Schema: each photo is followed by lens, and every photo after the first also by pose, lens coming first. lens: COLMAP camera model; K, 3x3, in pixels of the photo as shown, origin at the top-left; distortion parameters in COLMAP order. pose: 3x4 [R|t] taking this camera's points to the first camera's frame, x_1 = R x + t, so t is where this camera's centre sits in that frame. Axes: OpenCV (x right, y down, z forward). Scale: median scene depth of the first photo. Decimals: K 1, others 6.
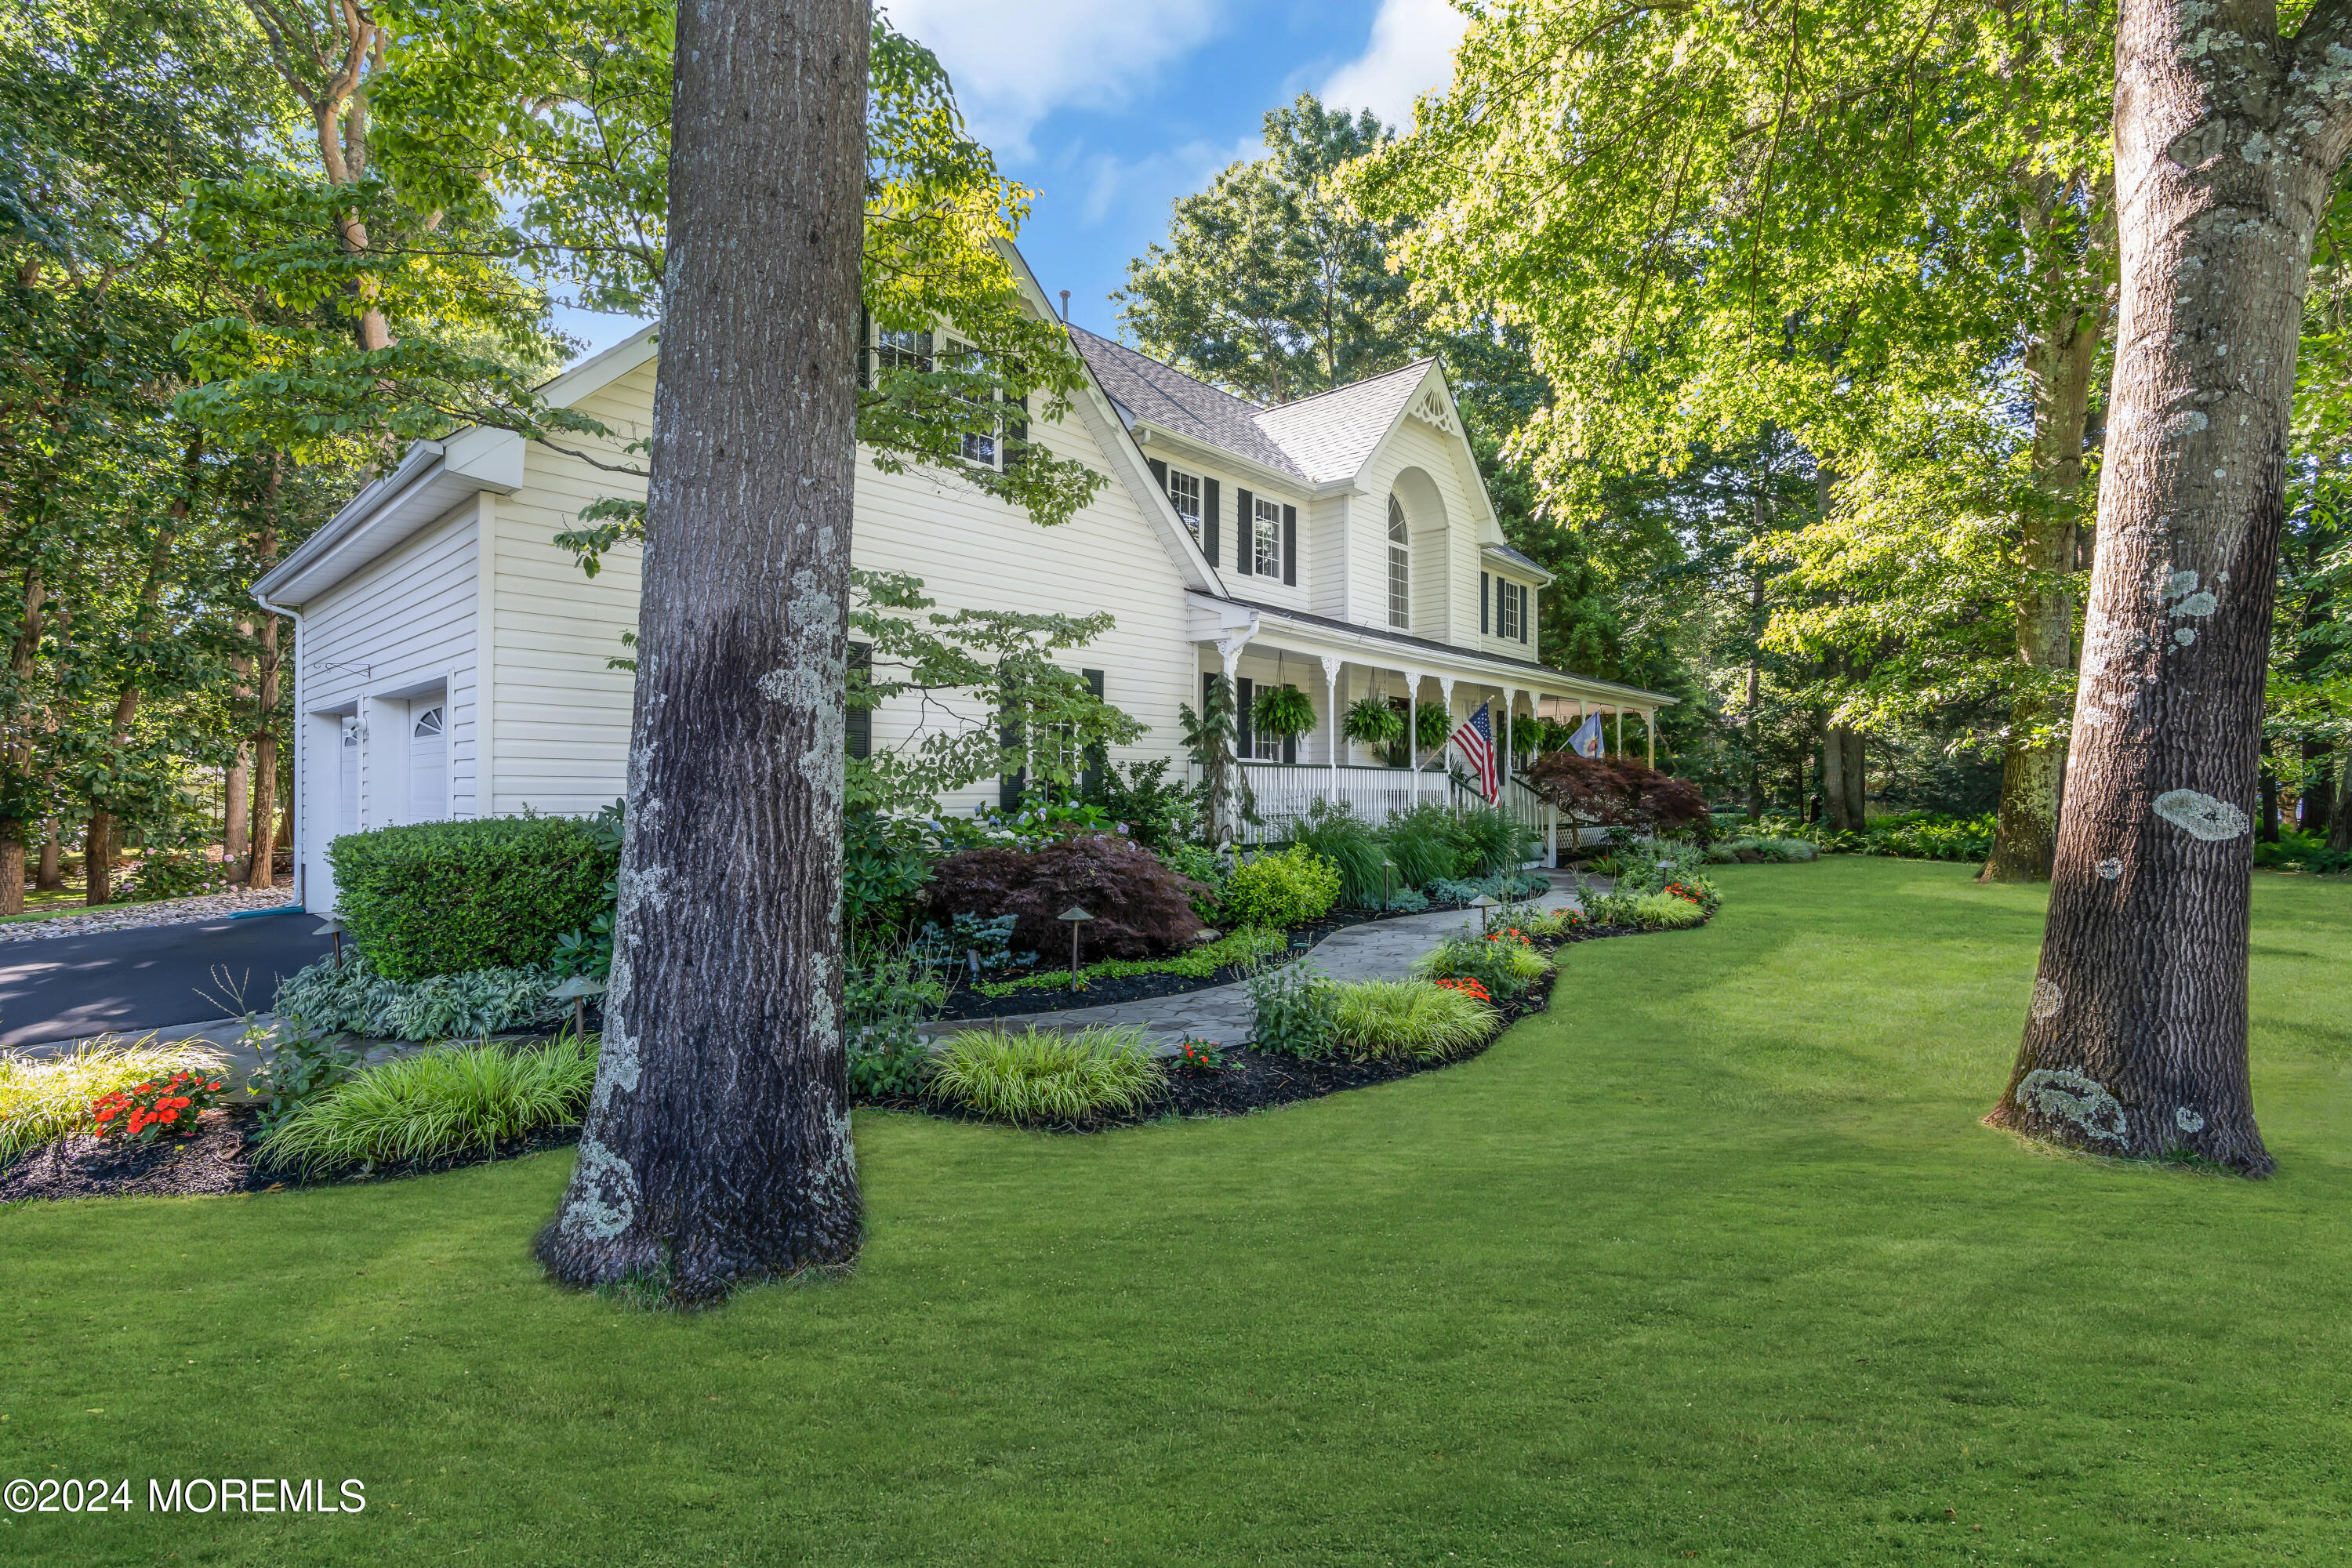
lens RADIAL K [[1044.0, 0, 1167.6], [0, 1044.0, 782.6], [0, 0, 1]] dist [-0.003532, -0.000380]
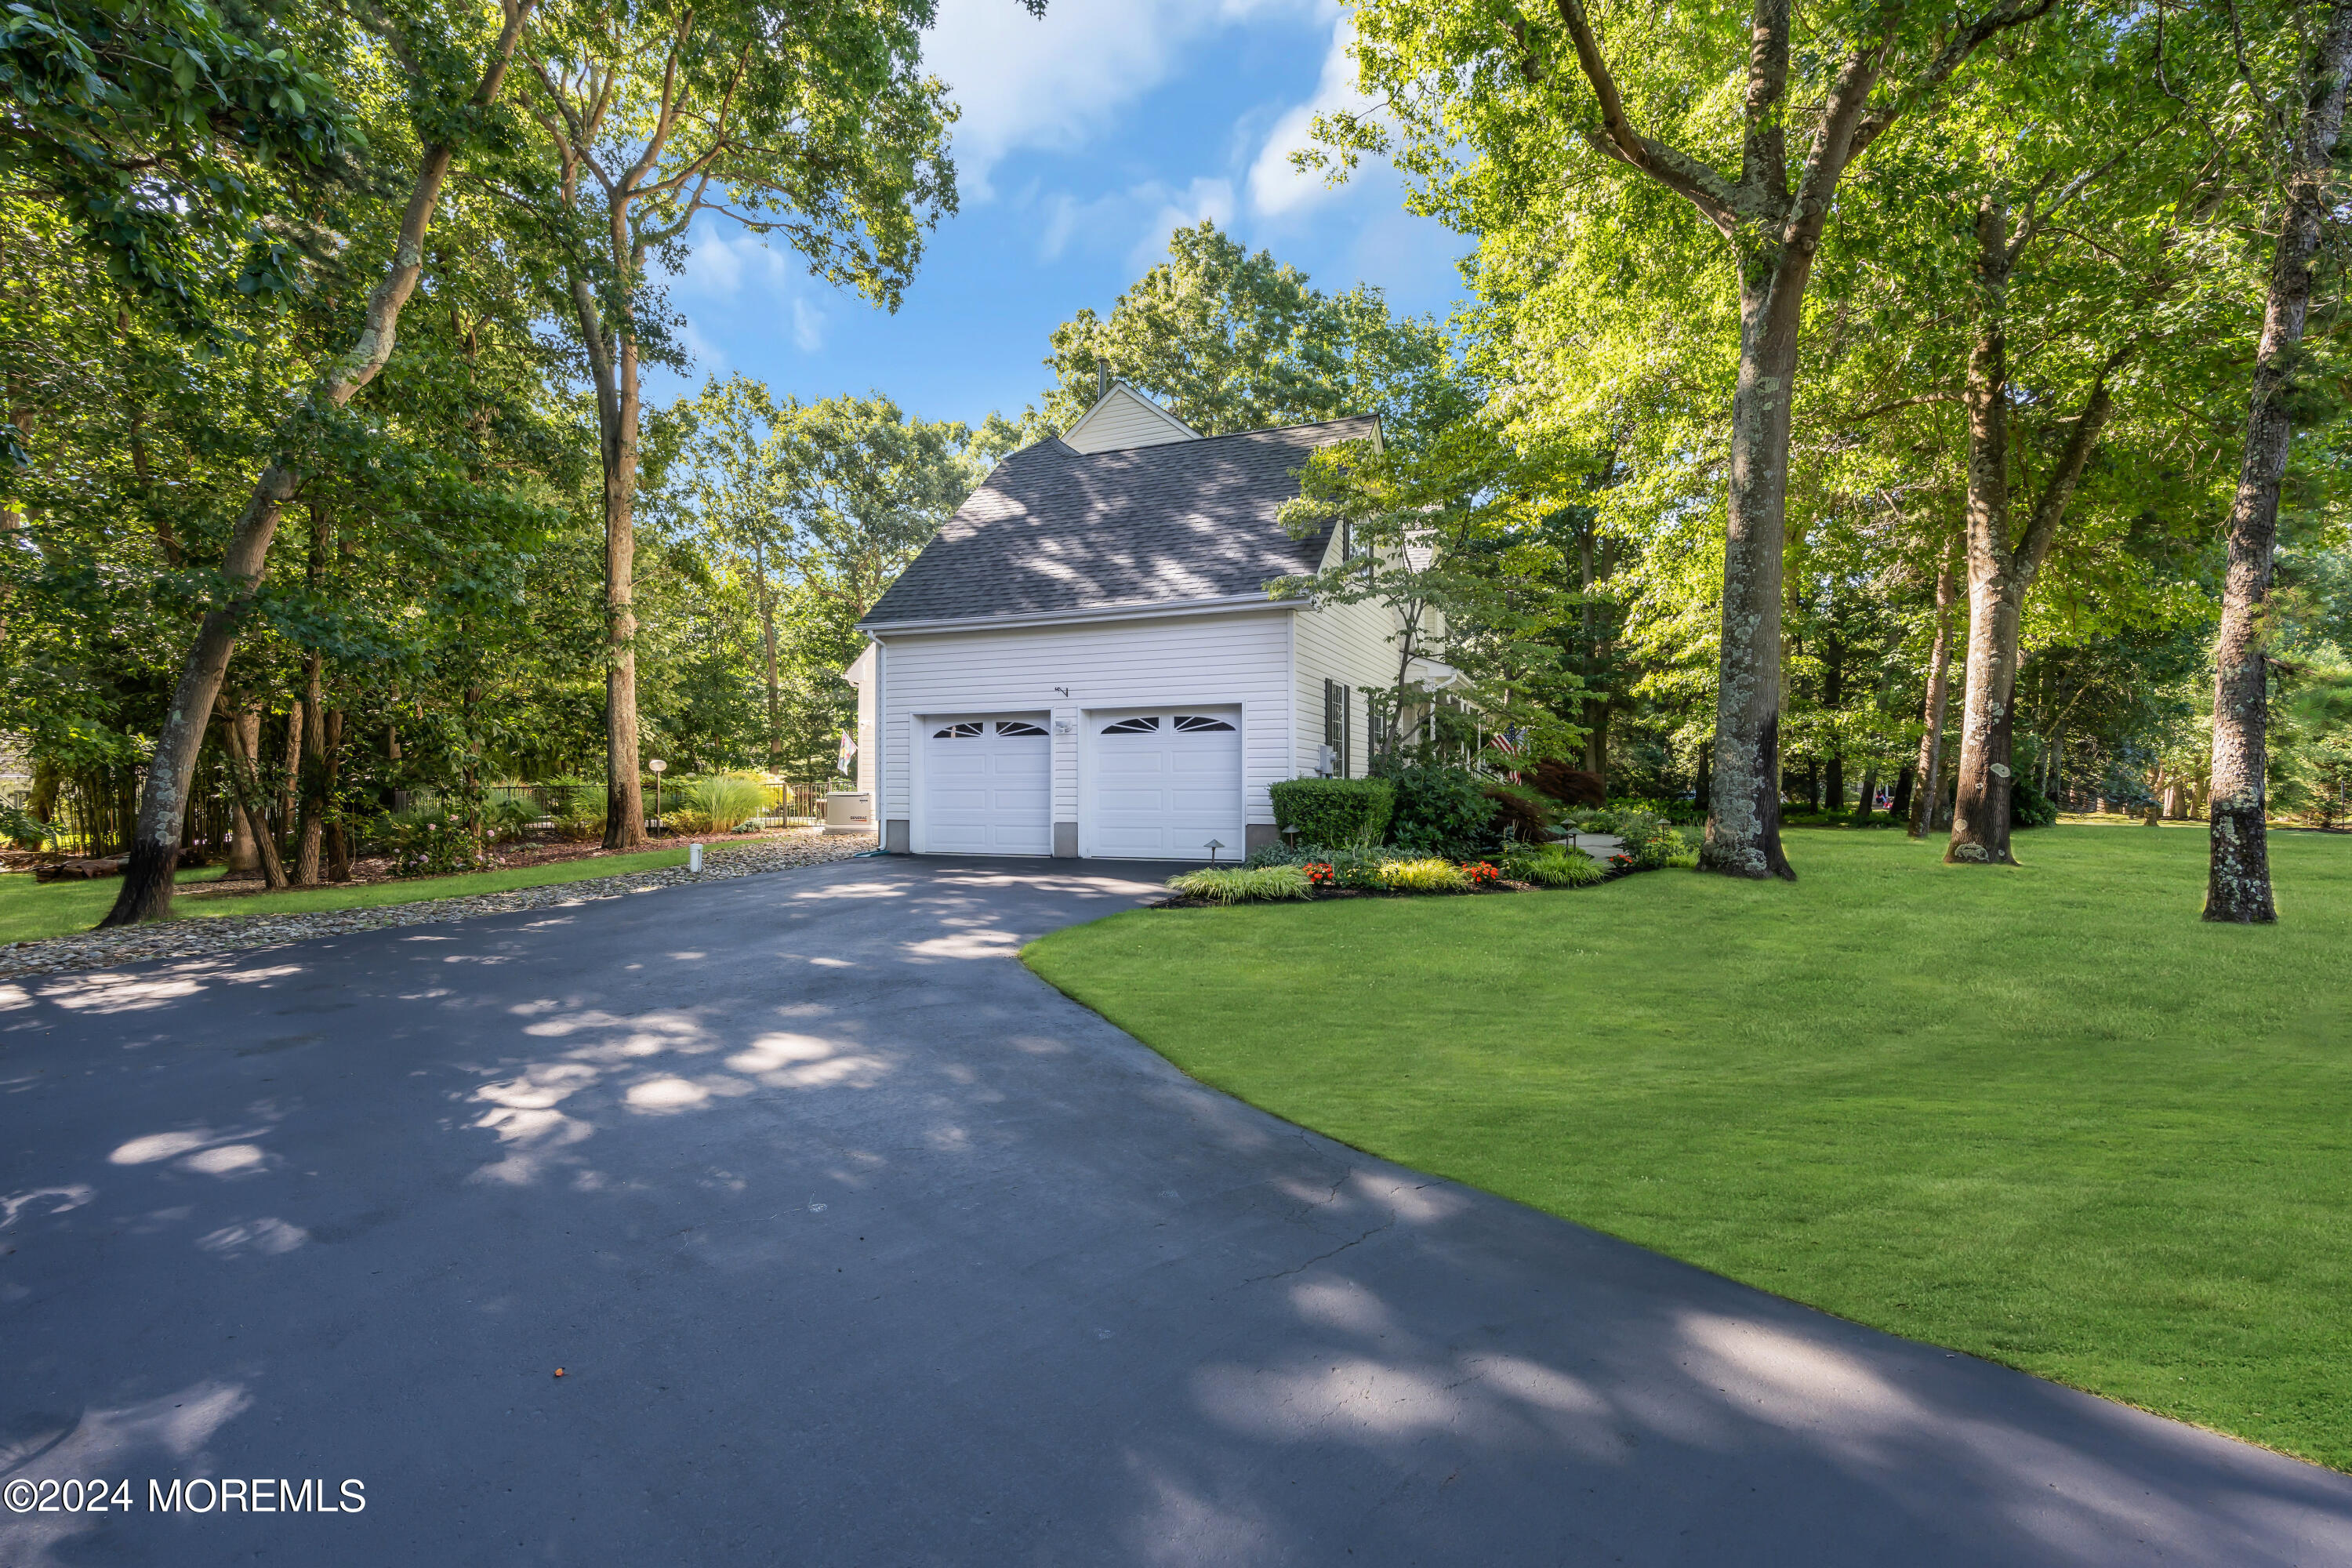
lens RADIAL K [[1044.0, 0, 1167.6], [0, 1044.0, 782.6], [0, 0, 1]] dist [-0.003532, -0.000380]
pose [[0.942300, 0.003390, 0.334752, -0.708340], [-0.002639, 0.999993, -0.002698, 0.021386], [-0.334759, 0.001659, 0.942302, -0.345693]]
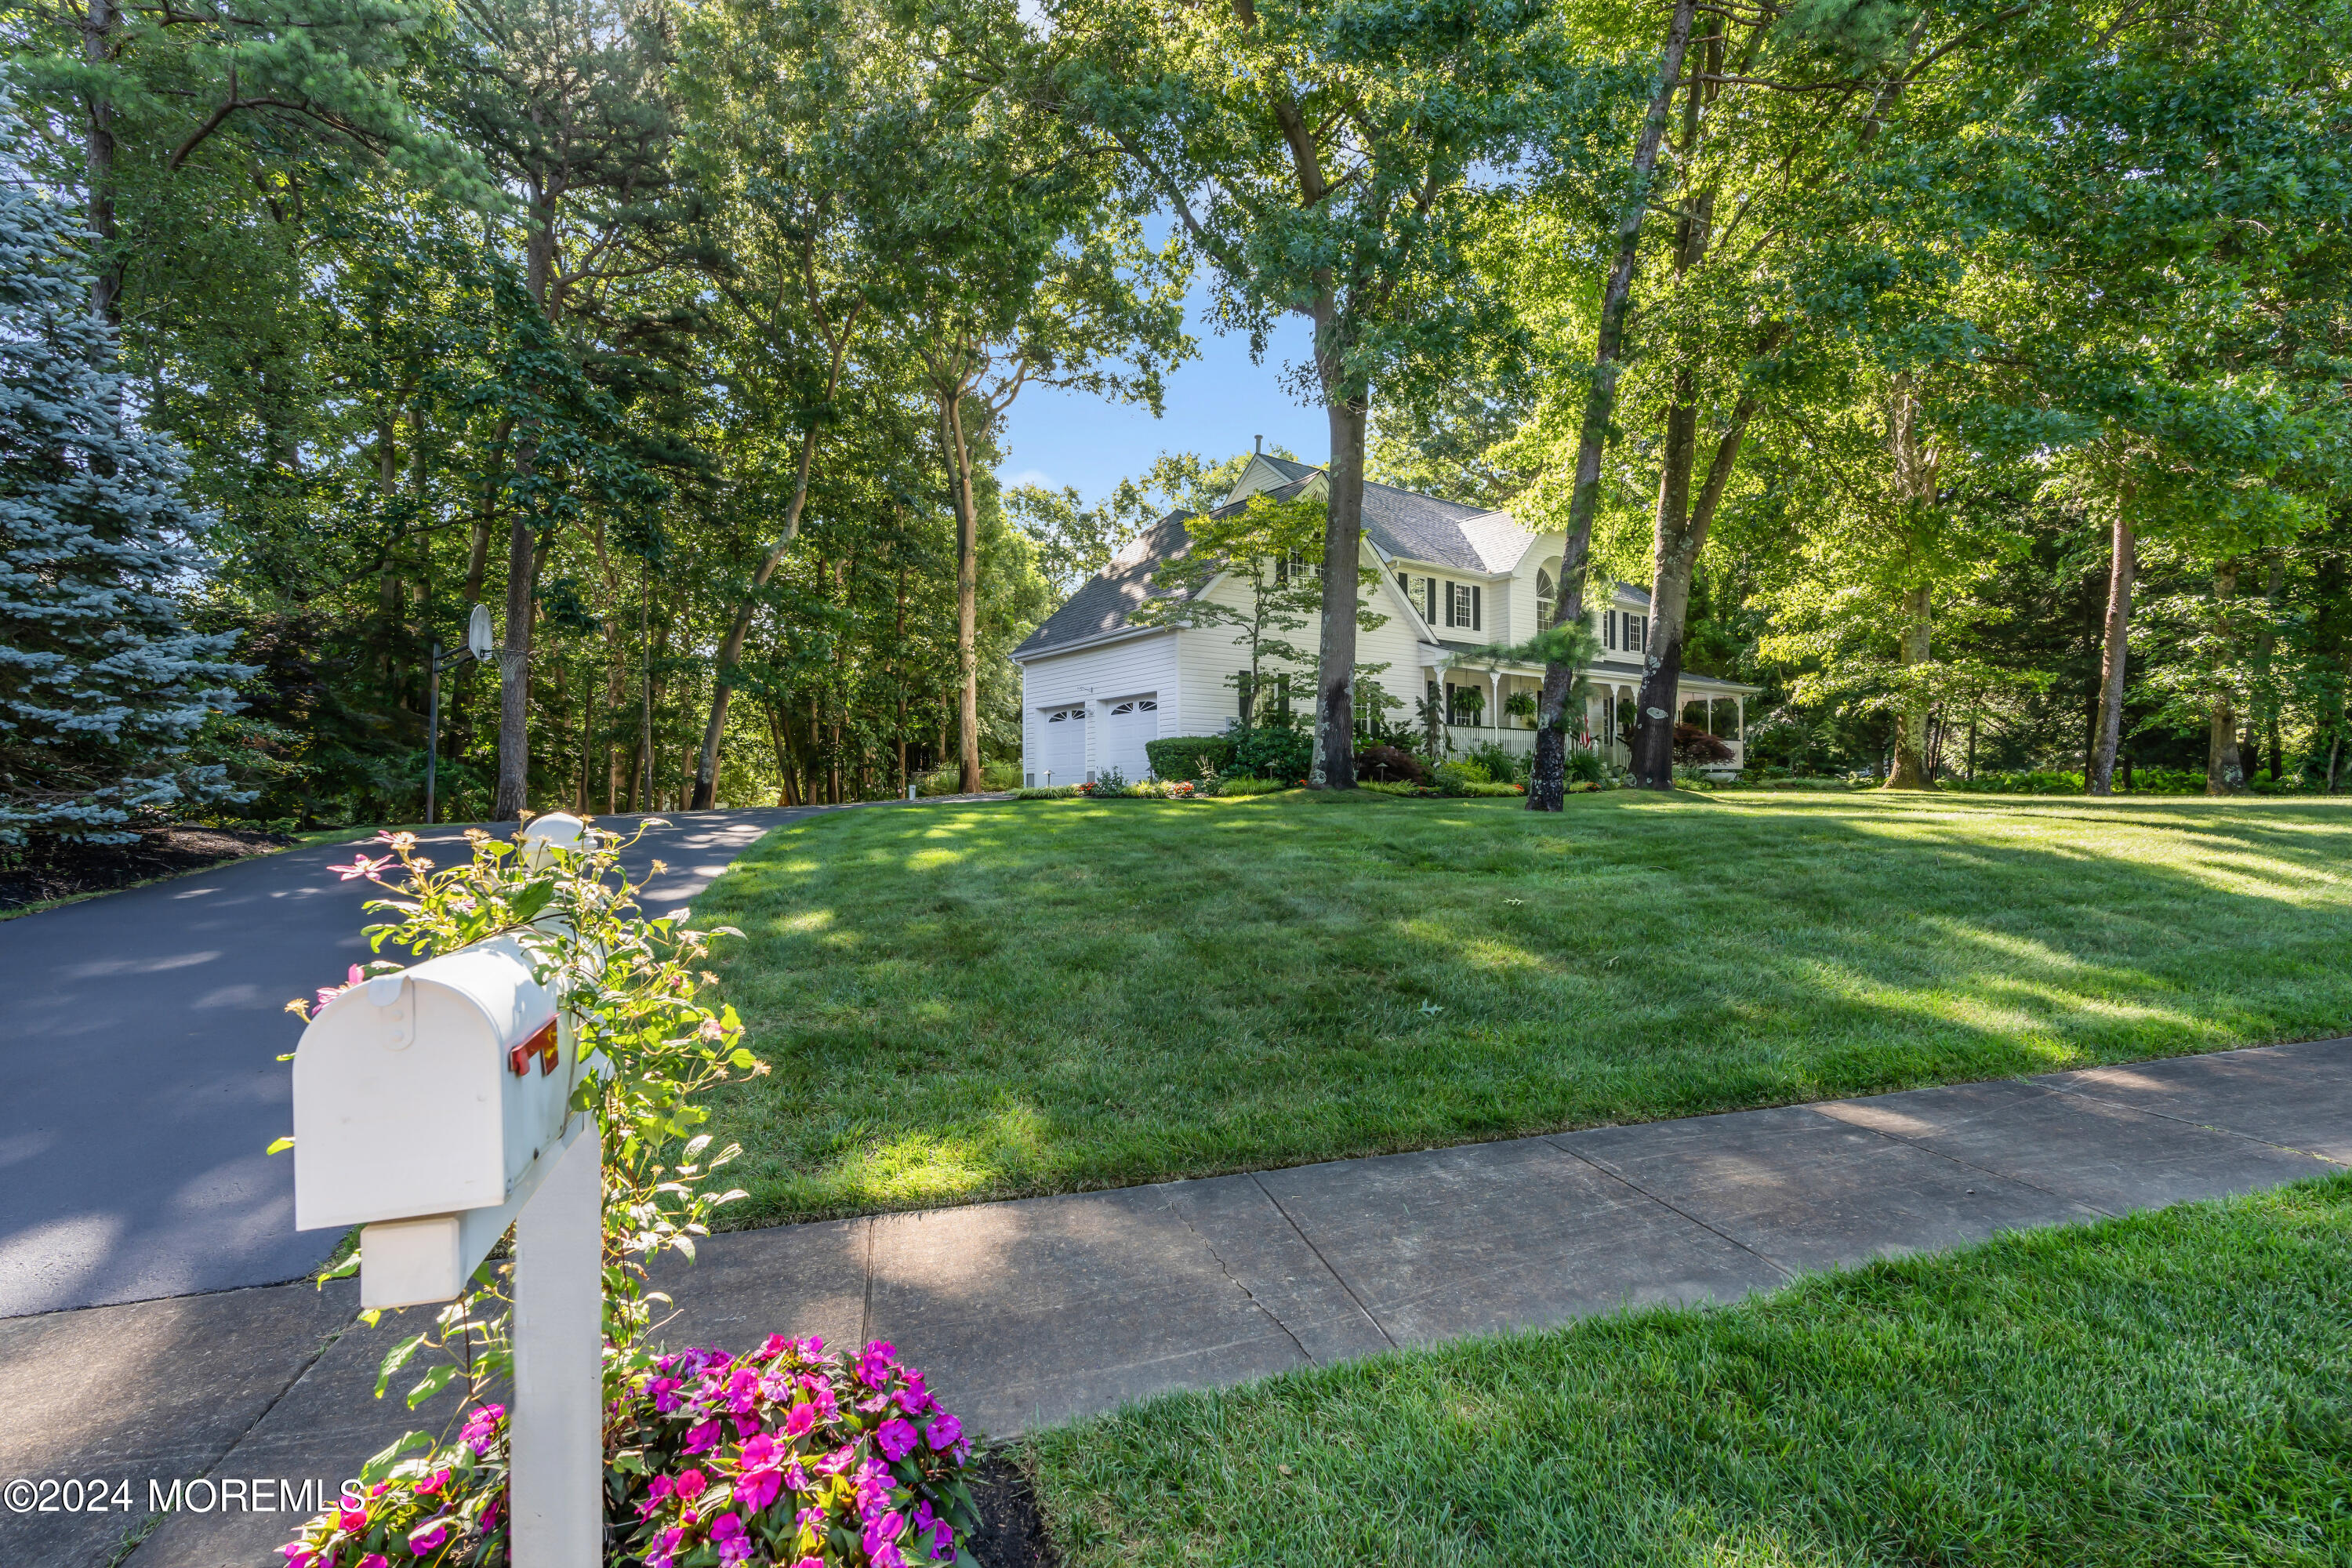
lens RADIAL K [[1050.9, 0, 1181.4], [0, 1050.9, 777.0], [0, 0, 1]] dist [-0.014903, 0.001280]
pose [[0.979278, -0.006581, -0.202412, -0.018189], [0.004934, 0.999950, -0.008640, 0.079520], [0.202459, 0.007463, 0.979262, -0.902274]]
